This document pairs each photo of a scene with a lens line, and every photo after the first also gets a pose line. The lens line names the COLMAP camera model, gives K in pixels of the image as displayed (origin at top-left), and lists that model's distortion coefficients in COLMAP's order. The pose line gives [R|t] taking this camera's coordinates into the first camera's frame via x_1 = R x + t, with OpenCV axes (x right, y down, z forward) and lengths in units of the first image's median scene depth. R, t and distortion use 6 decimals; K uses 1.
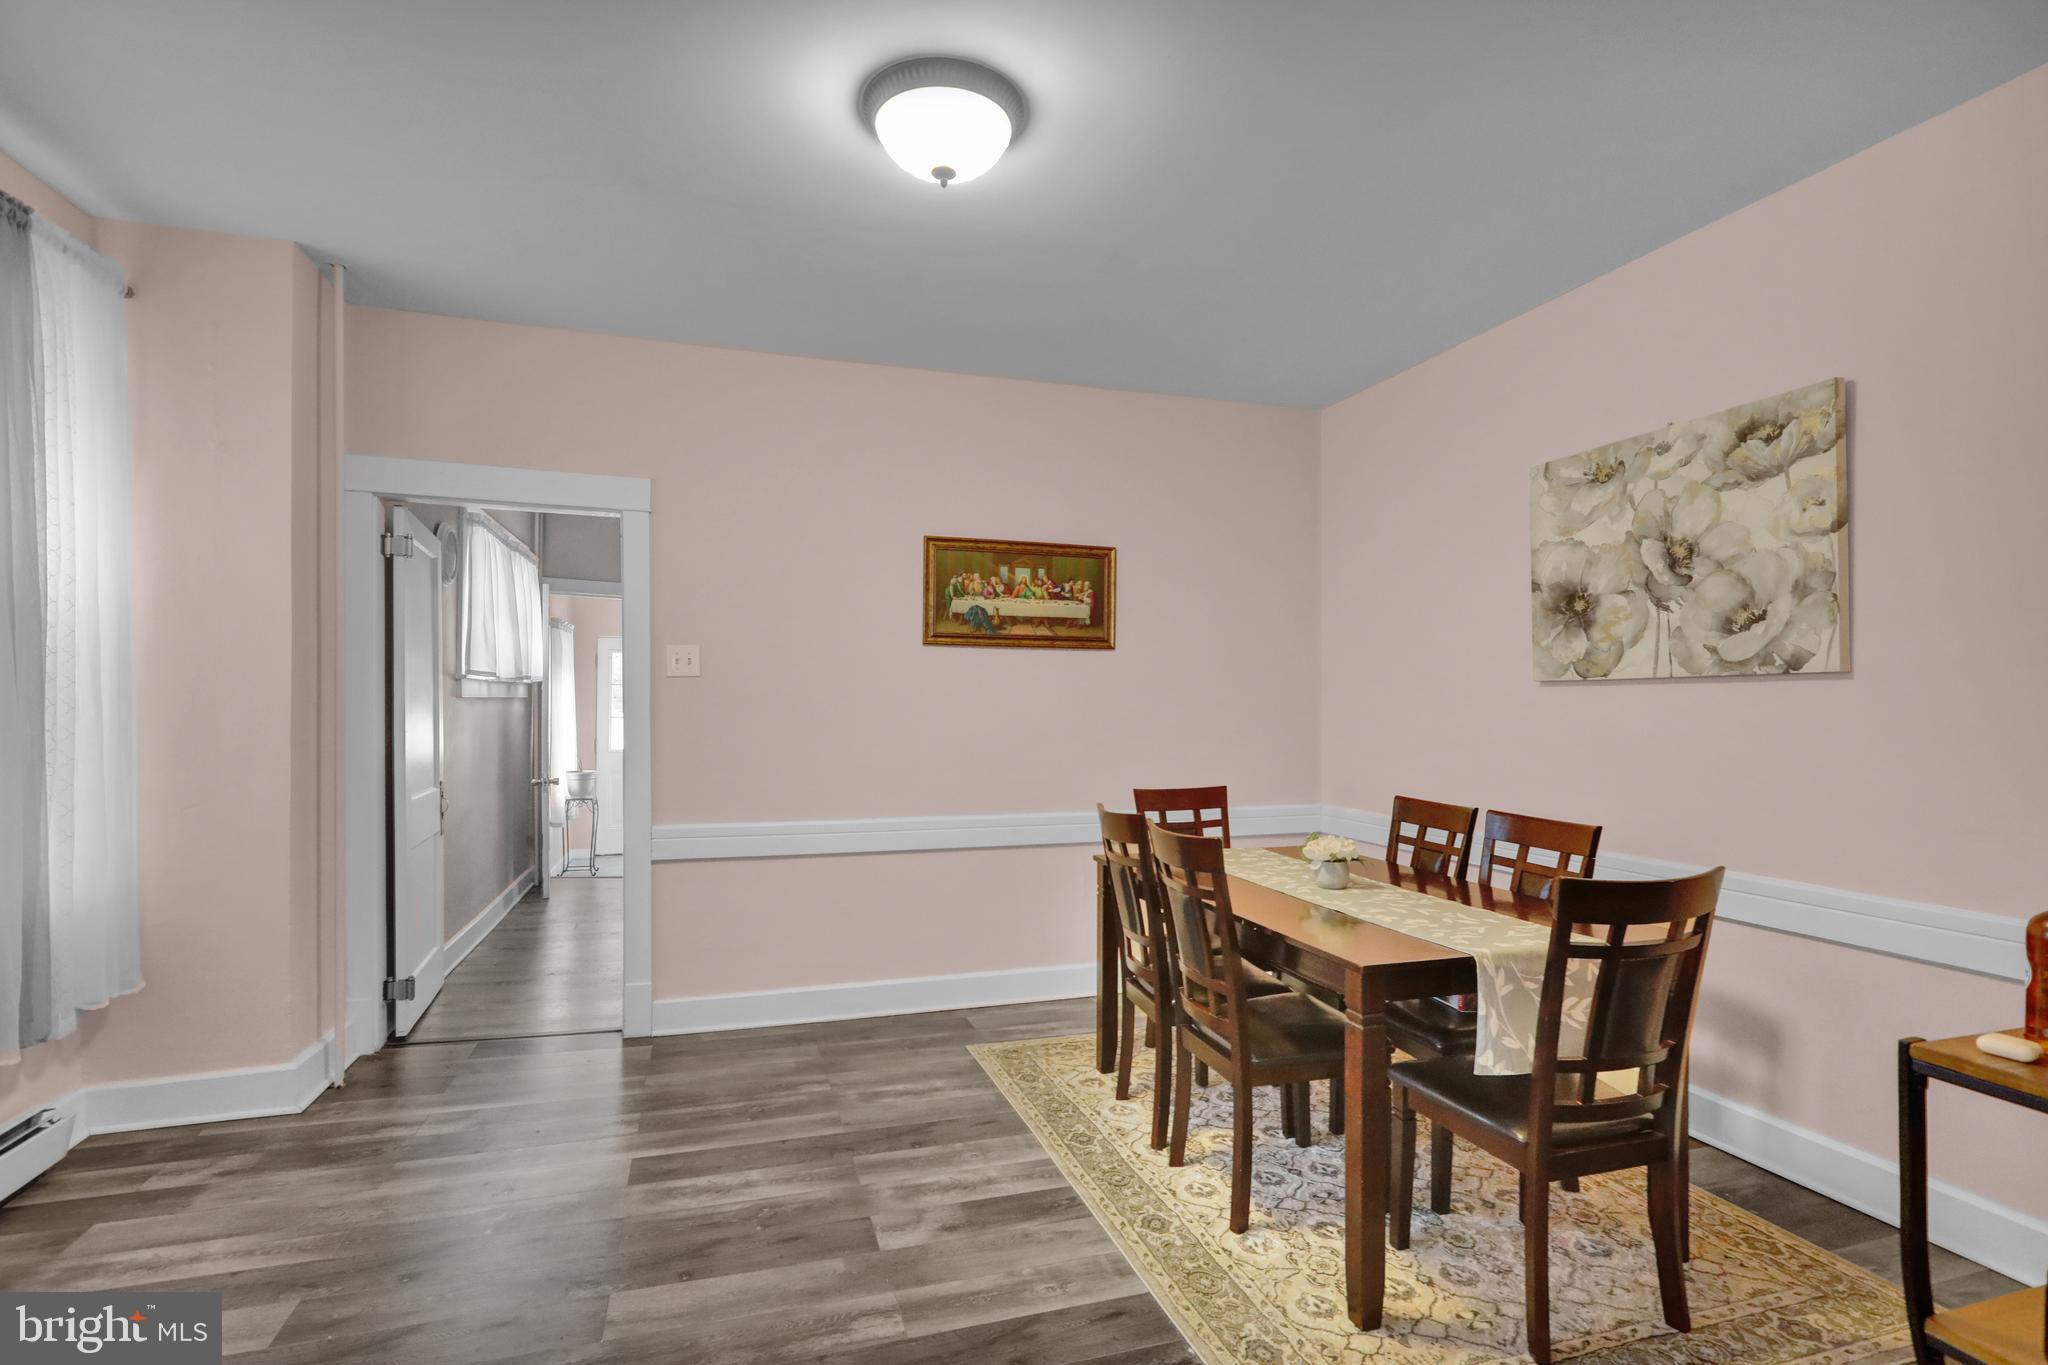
lens RADIAL K [[972.9, 0, 1016.5], [0, 972.9, 691.8], [0, 0, 1]] dist [-0.000543, 0.000326]
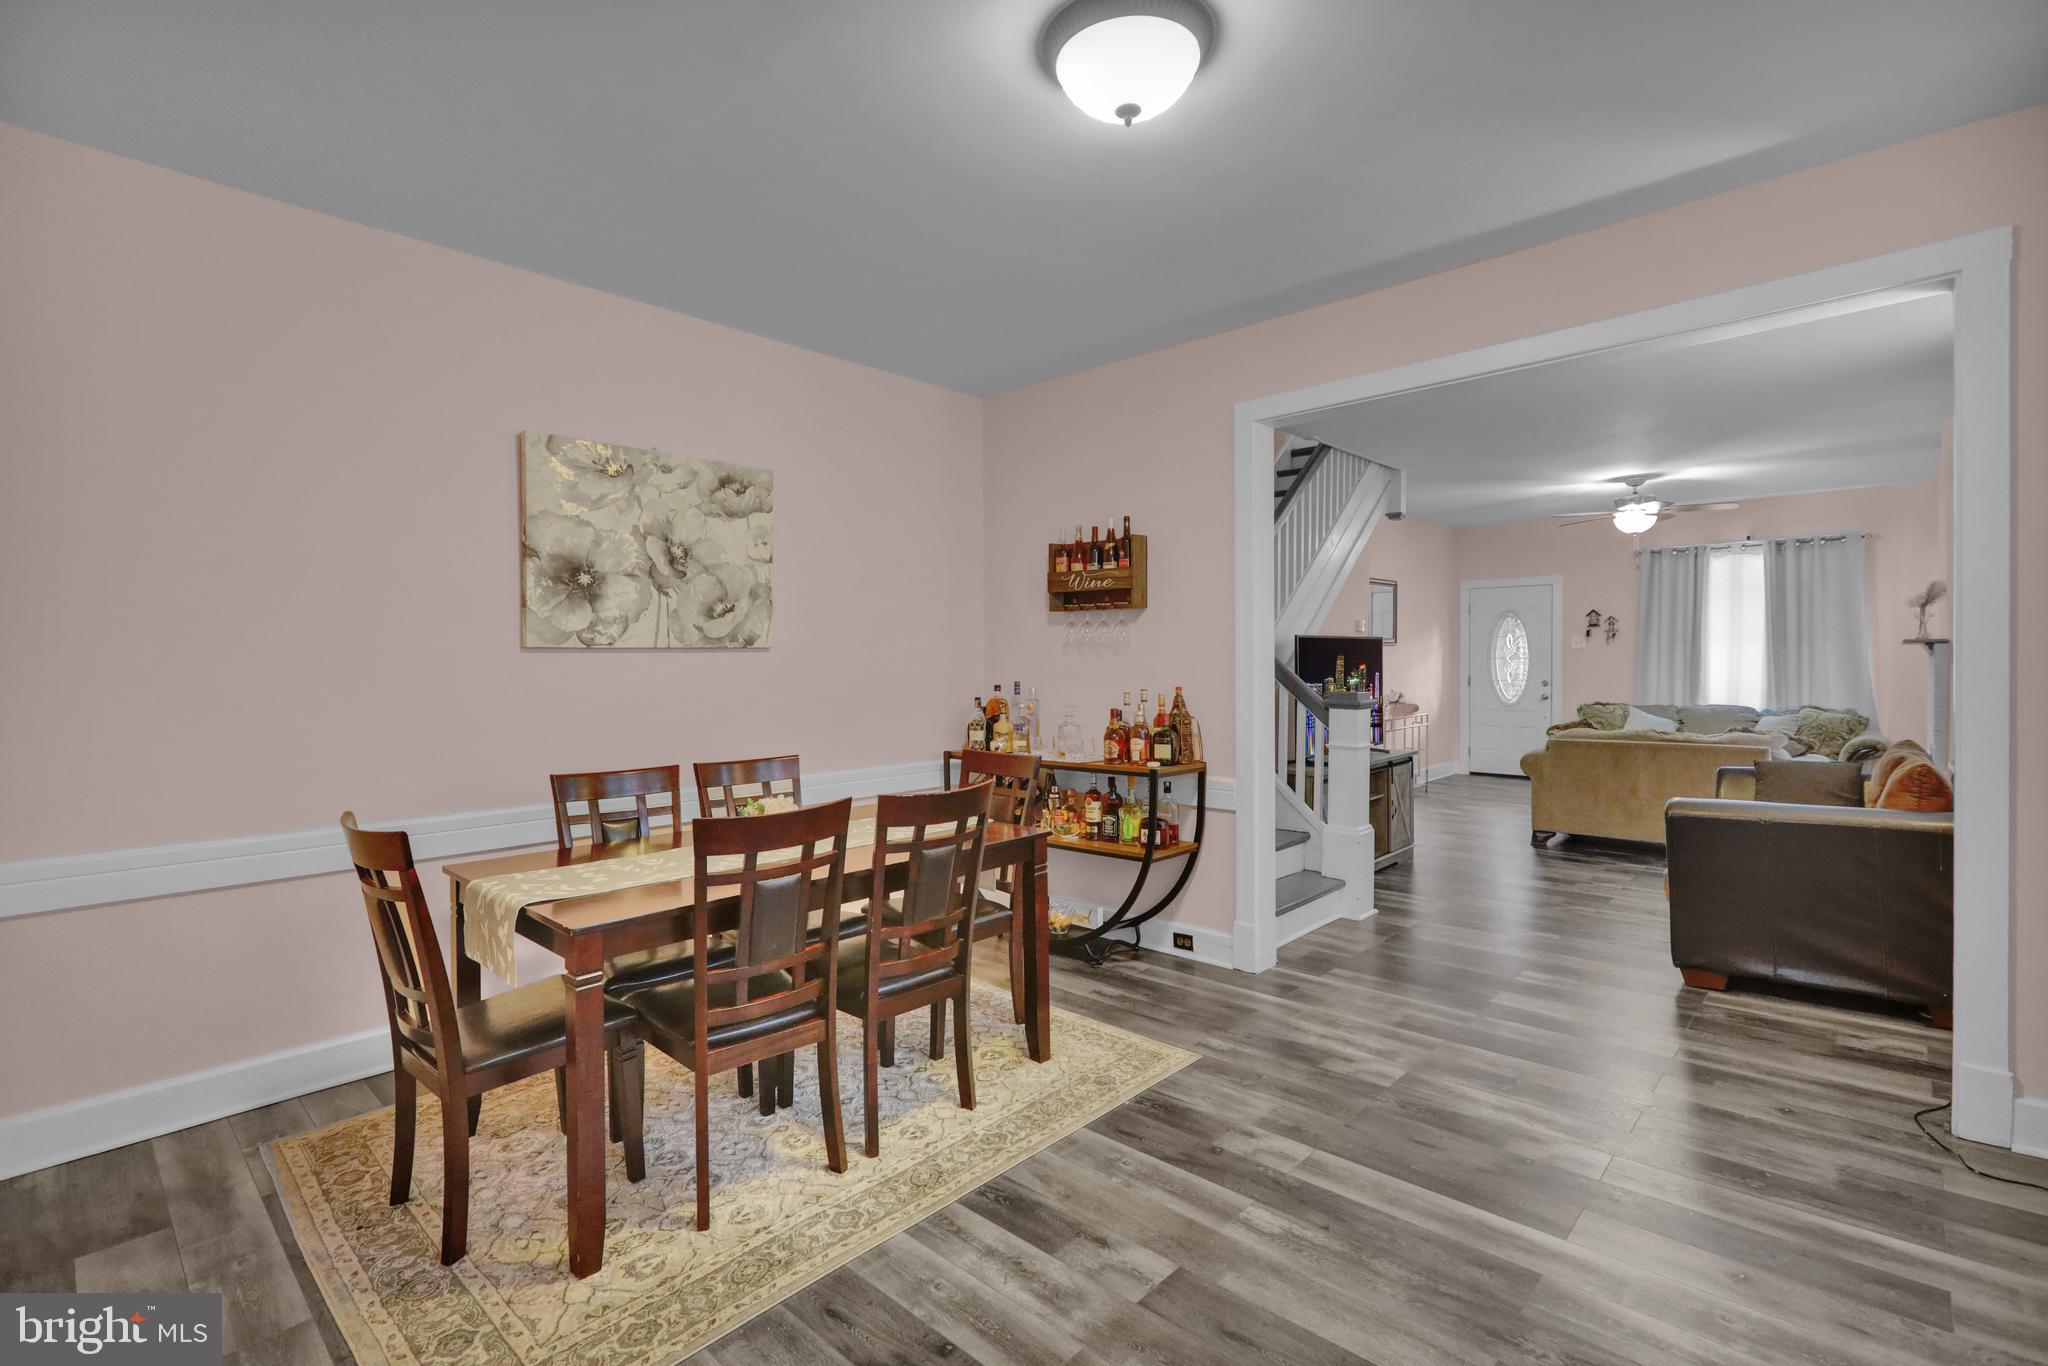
lens RADIAL K [[917.8, 0, 1018.8], [0, 917.8, 673.6], [0, 0, 1]] dist [-0.015878, 0.000242]
pose [[-0.488299, -0.014271, 0.872560, -0.656602], [-0.008034, 0.999897, 0.011858, 0.001595], [-0.872639, -0.001220, -0.488364, 1.257486]]
